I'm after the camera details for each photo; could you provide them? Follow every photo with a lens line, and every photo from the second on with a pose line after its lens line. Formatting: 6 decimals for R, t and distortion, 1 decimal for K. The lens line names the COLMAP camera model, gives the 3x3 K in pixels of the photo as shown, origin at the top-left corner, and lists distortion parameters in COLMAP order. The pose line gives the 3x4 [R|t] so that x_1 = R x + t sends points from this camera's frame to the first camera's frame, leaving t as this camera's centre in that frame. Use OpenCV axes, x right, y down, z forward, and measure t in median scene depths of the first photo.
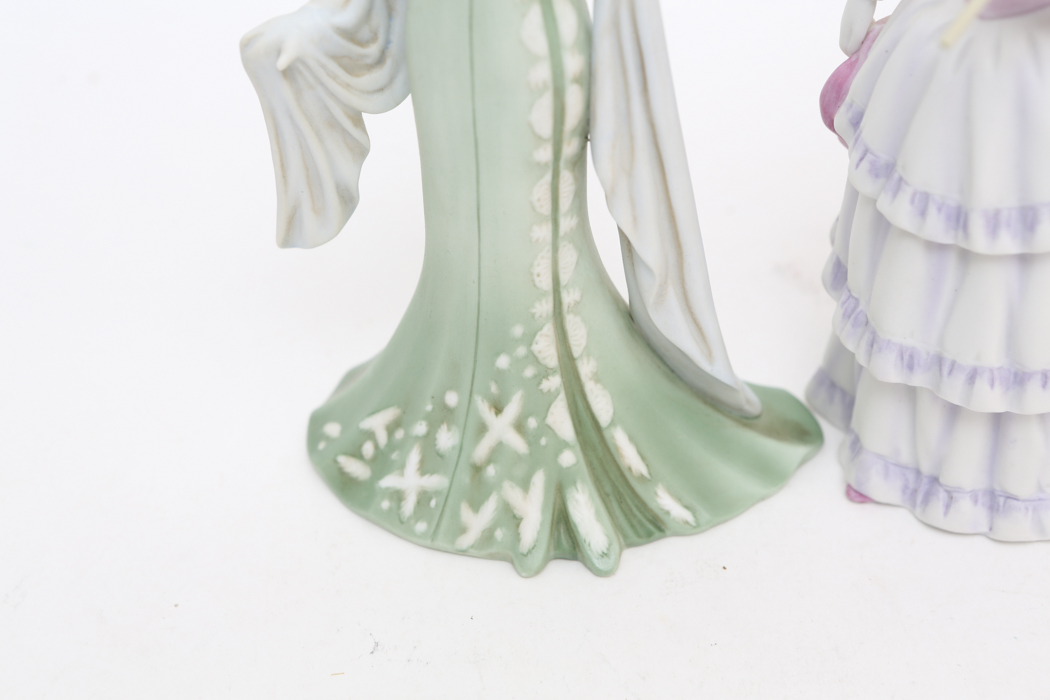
lens RADIAL K [[2022.3, 0, 525.0], [0, 2022.3, 350.0], [0, 0, 1]] dist [0.309020, 0.637957]
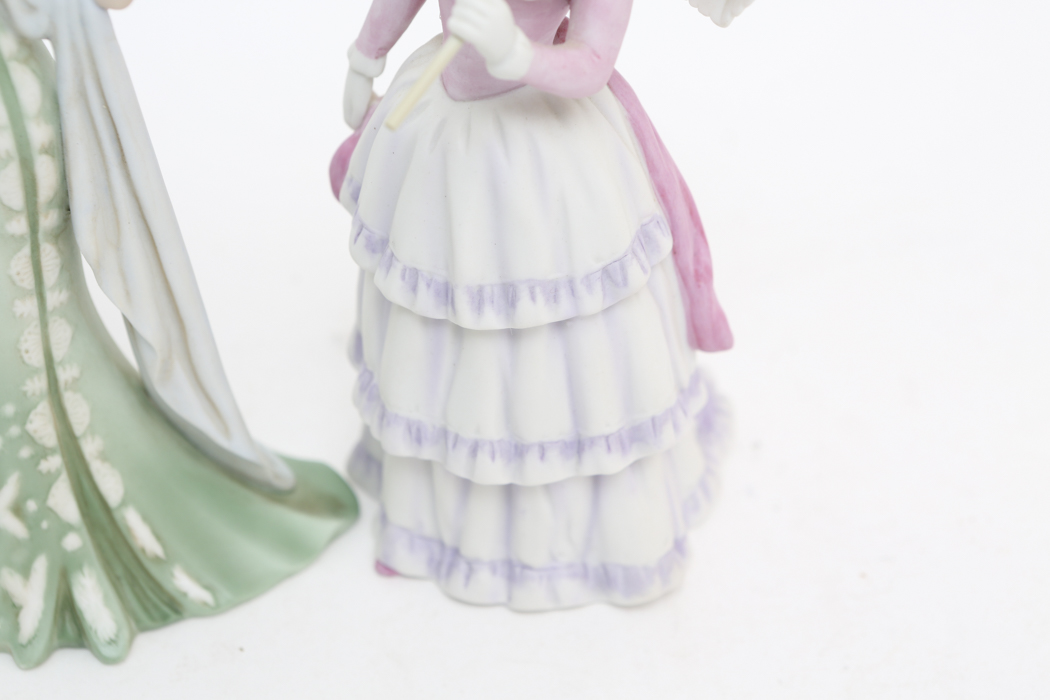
lens RADIAL K [[2022.3, 0, 525.0], [0, 2022.3, 350.0], [0, 0, 1]] dist [0.309020, 0.637957]
pose [[0.994521, -0.008420, 0.104199, 0.139012], [0.010929, 0.999663, -0.023536, -0.012256], [-0.103965, 0.024545, 0.994278, 0.007790]]
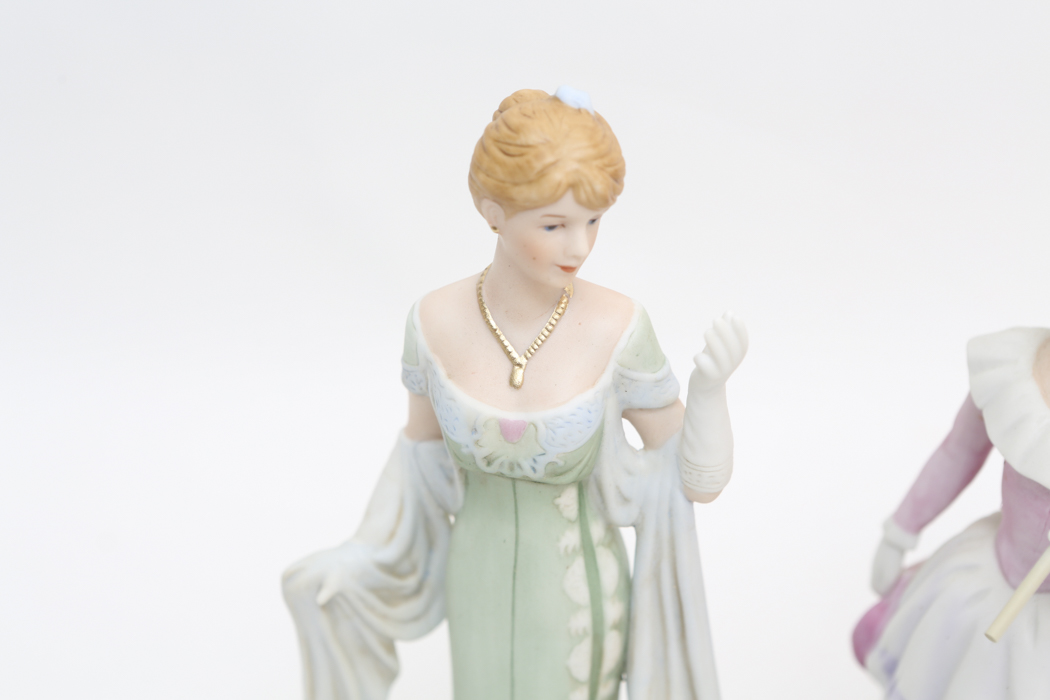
lens RADIAL K [[2022.3, 0, 525.0], [0, 2022.3, 350.0], [0, 0, 1]] dist [0.309020, 0.637957]
pose [[0.999236, 0.032570, 0.021601, -0.042893], [-0.028834, 0.987474, -0.155128, -0.103581], [-0.026383, 0.154387, 0.987658, -0.012067]]
